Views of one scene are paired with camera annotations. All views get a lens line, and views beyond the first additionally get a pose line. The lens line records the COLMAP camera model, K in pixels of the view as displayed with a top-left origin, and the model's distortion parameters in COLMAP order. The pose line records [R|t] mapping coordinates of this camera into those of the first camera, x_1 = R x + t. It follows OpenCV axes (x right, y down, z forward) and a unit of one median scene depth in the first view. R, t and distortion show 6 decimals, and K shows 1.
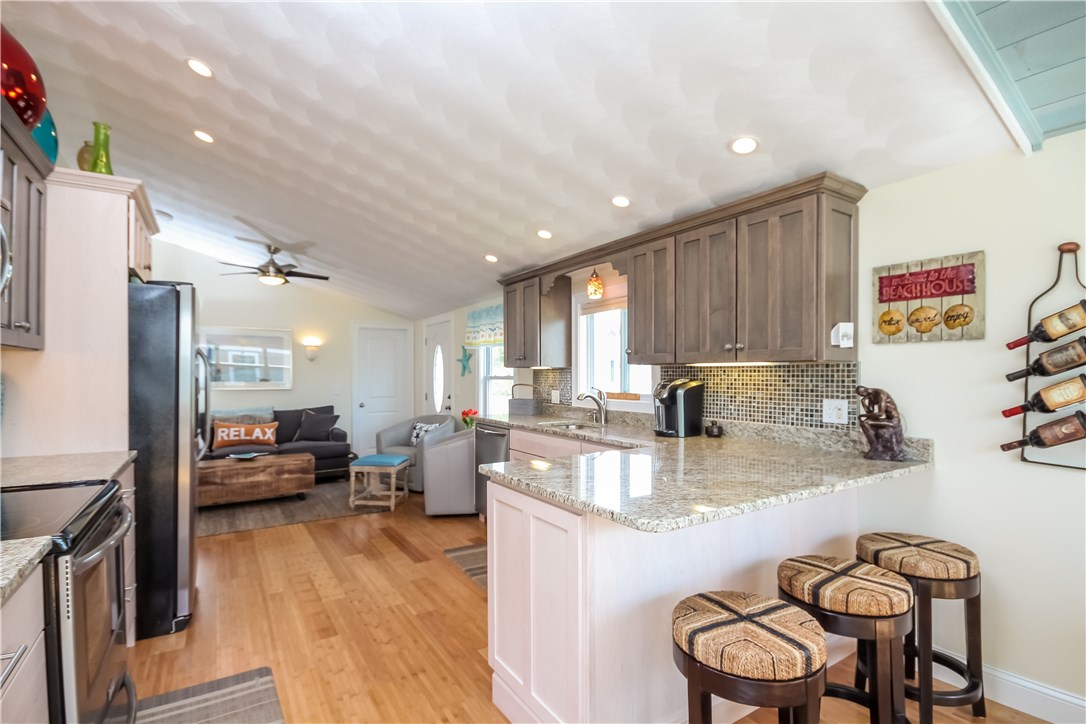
lens RADIAL K [[524.4, 0, 545.6], [0, 524.4, 383.5], [0, 0, 1]] dist [-0.001193, 0.000085]
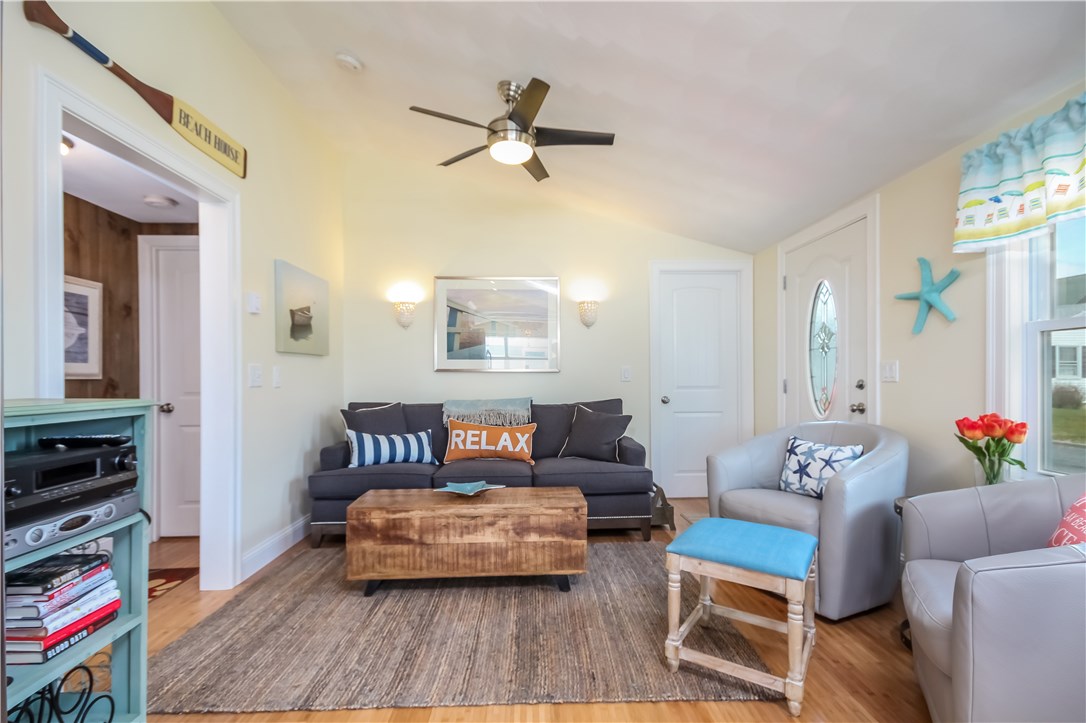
lens RADIAL K [[524.4, 0, 543.5], [0, 524.4, 372.6], [0, 0, 1]] dist [-0.001193, 0.000085]
pose [[0.866517, -0.004458, -0.499127, -0.220586], [-0.006395, 0.999779, -0.020031, 0.029328], [0.499106, 0.020549, 0.866297, 0.526483]]
